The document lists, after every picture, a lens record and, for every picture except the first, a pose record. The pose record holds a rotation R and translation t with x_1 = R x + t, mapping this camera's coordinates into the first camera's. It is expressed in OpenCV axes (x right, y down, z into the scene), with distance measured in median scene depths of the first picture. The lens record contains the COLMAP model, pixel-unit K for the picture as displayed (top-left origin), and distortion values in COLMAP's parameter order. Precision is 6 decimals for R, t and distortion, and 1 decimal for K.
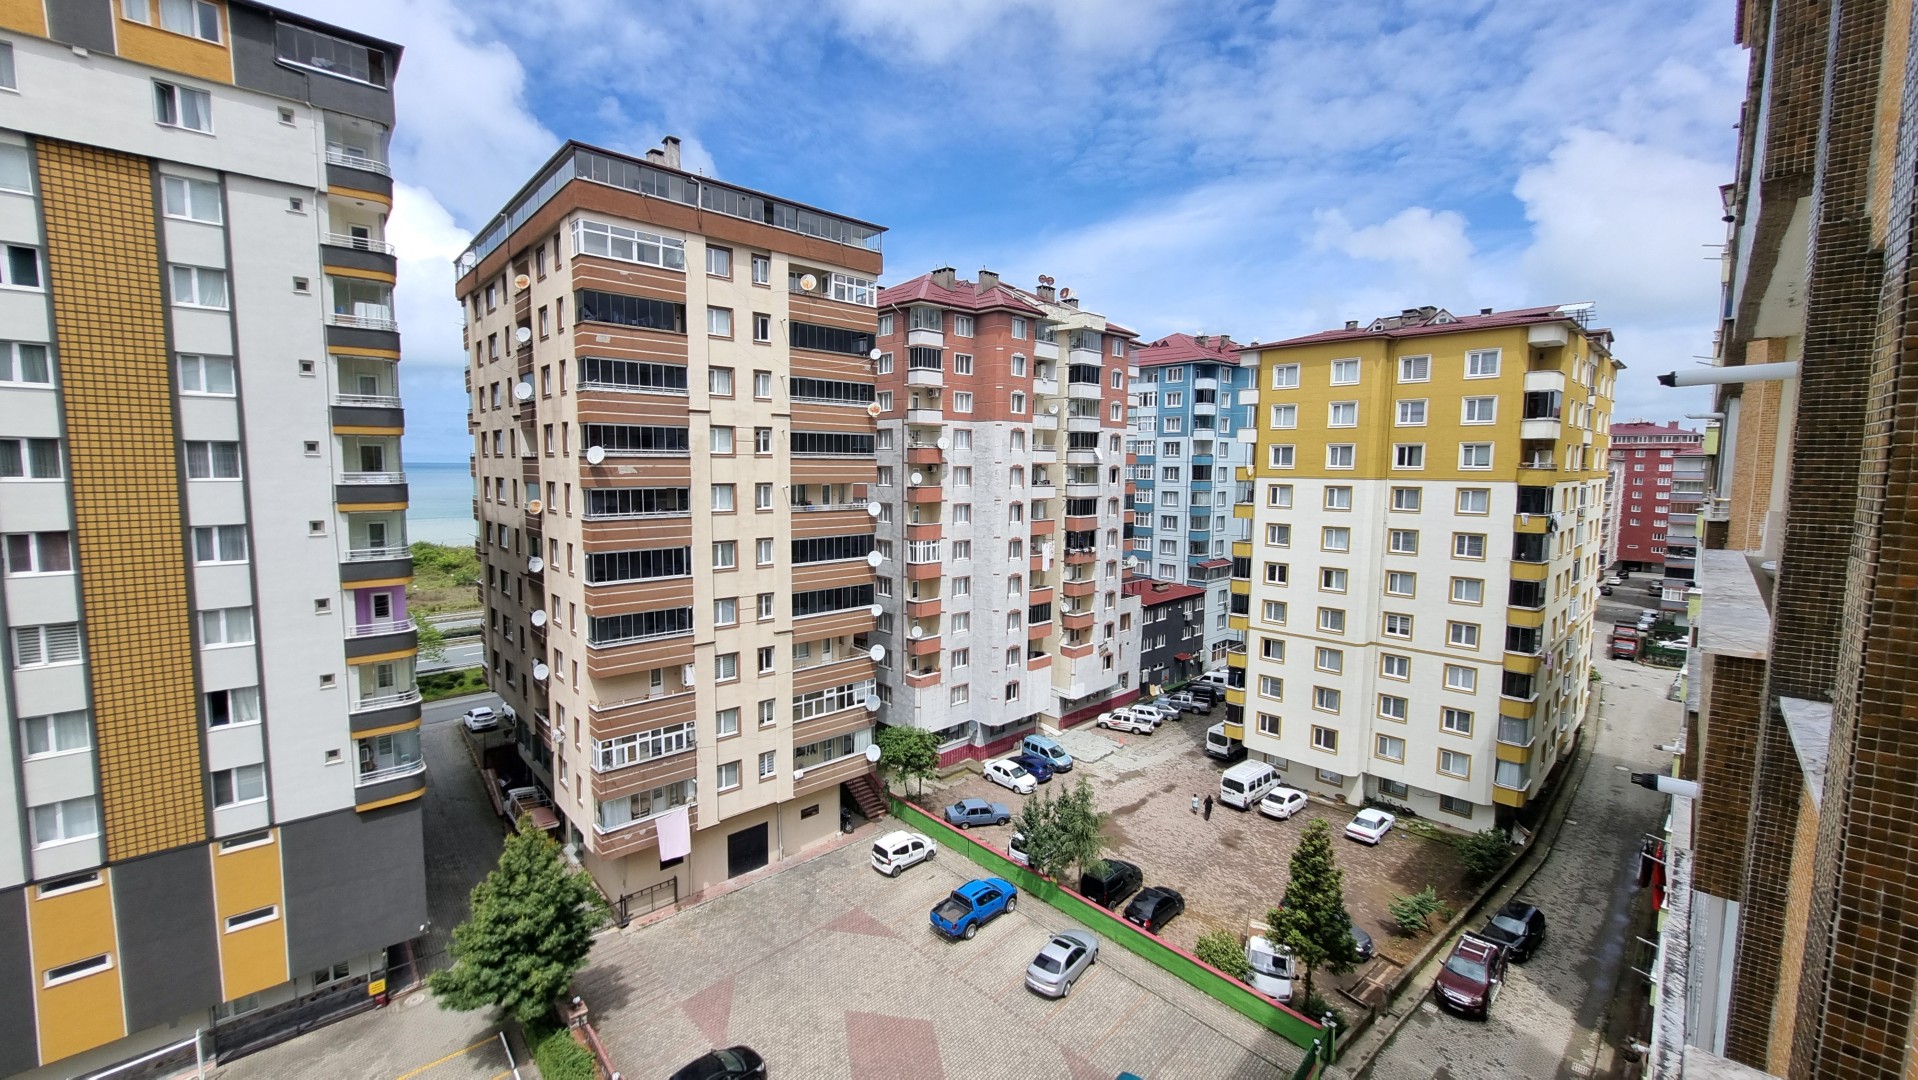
lens RADIAL K [[752.1, 0, 931.0], [0, 752.1, 531.4], [0, 0, 1]] dist [-0.000807, 0.002966]
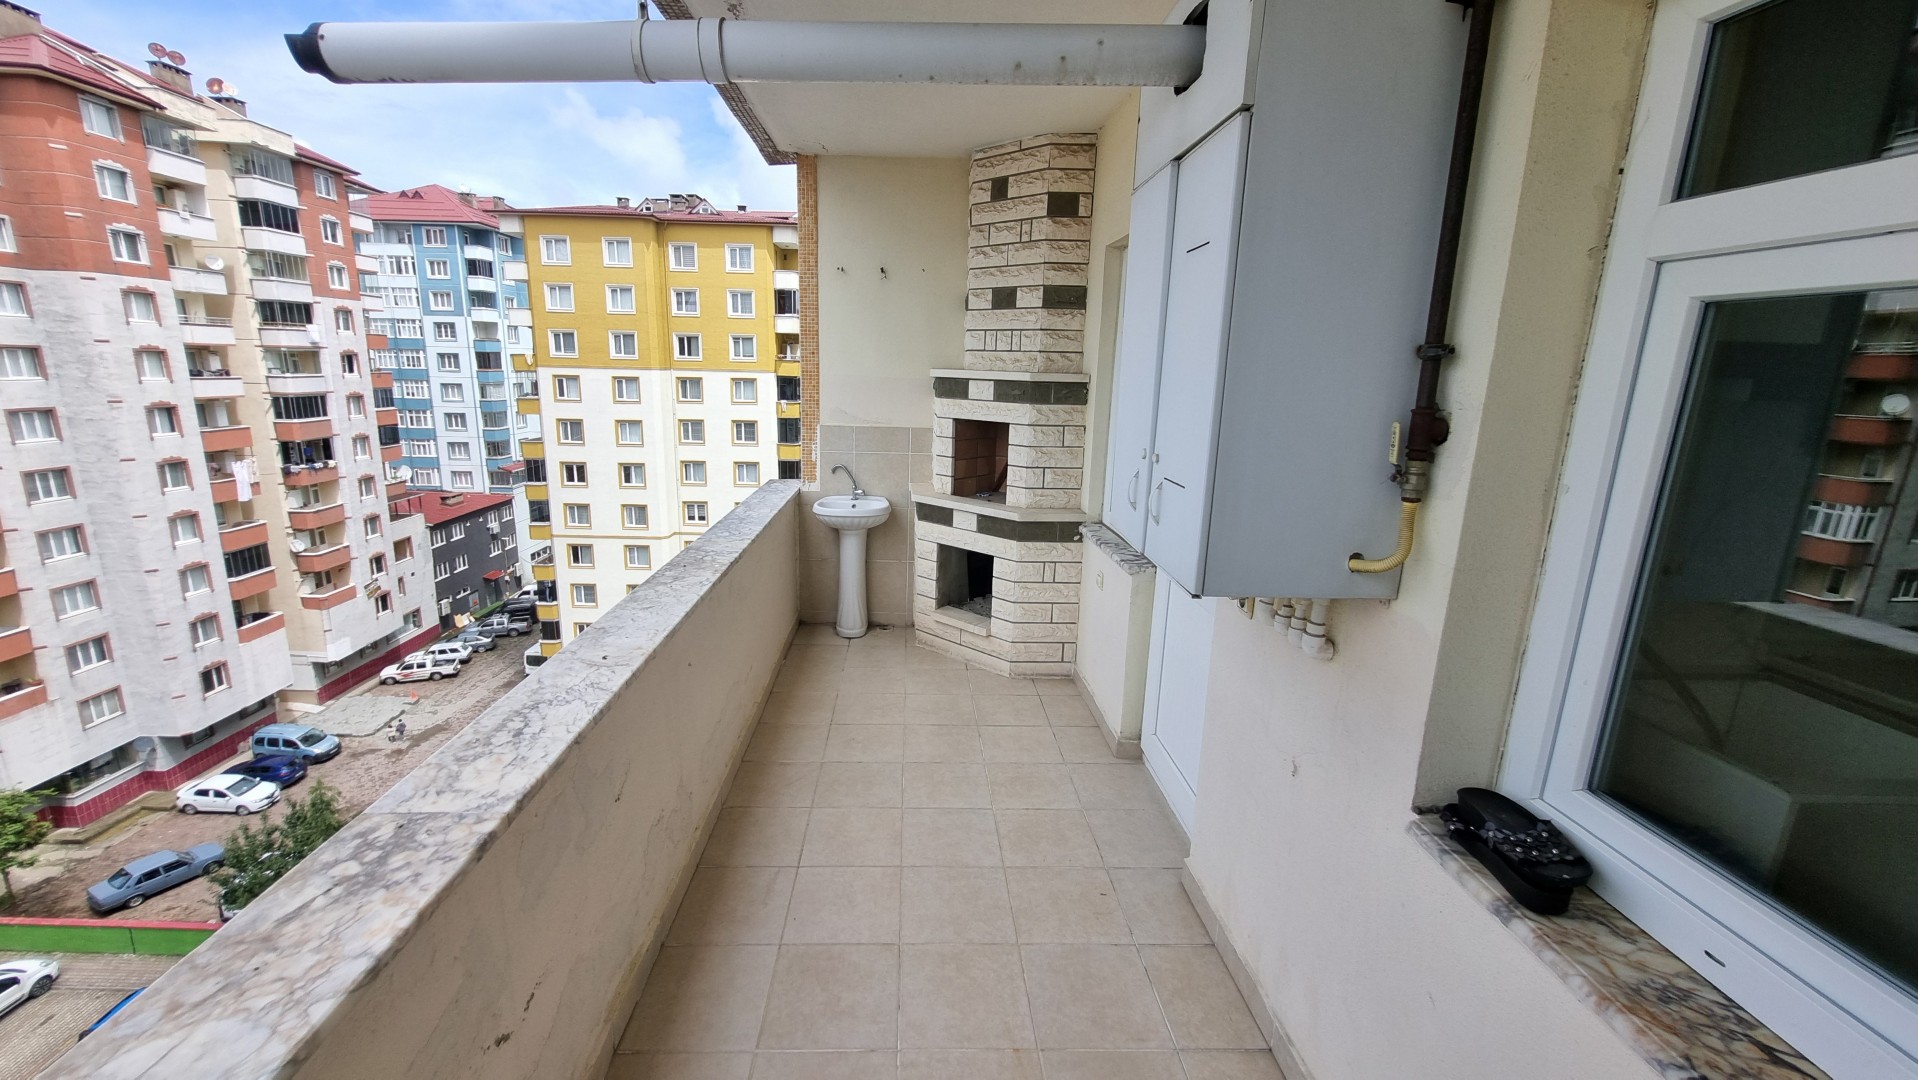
lens RADIAL K [[749.6, 0, 936.7], [0, 749.6, 533.5], [0, 0, 1]] dist [0.000592, 0.000663]
pose [[0.671491, -0.156268, 0.724348, 0.078246], [0.048138, 0.984645, 0.167799, -0.004500], [-0.739447, -0.077807, 0.668703, 0.050716]]
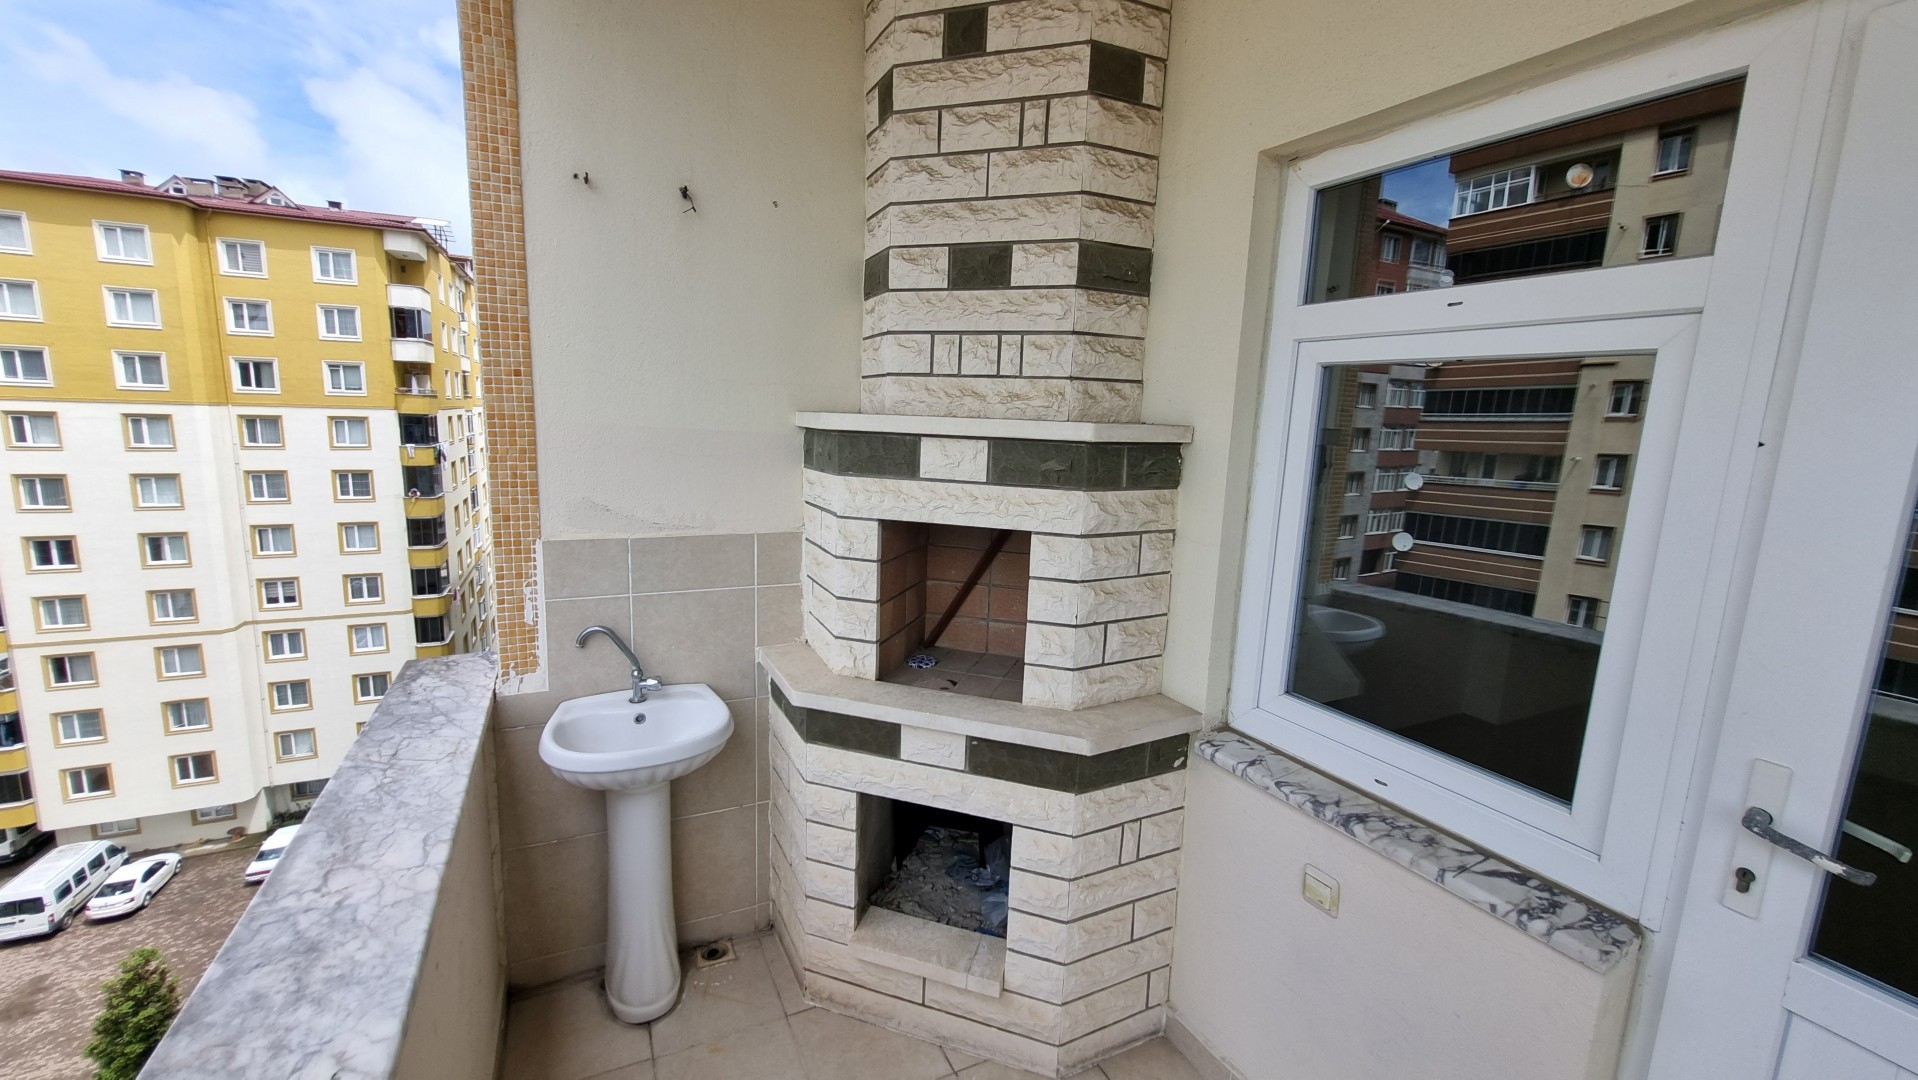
lens RADIAL K [[752.1, 0, 931.0], [0, 752.1, 531.4], [0, 0, 1]] dist [-0.000807, 0.002966]
pose [[0.325073, -0.147926, 0.934048, 0.103361], [0.056684, 0.988962, 0.136895, -0.007178], [-0.943988, 0.008444, 0.329870, 0.086189]]
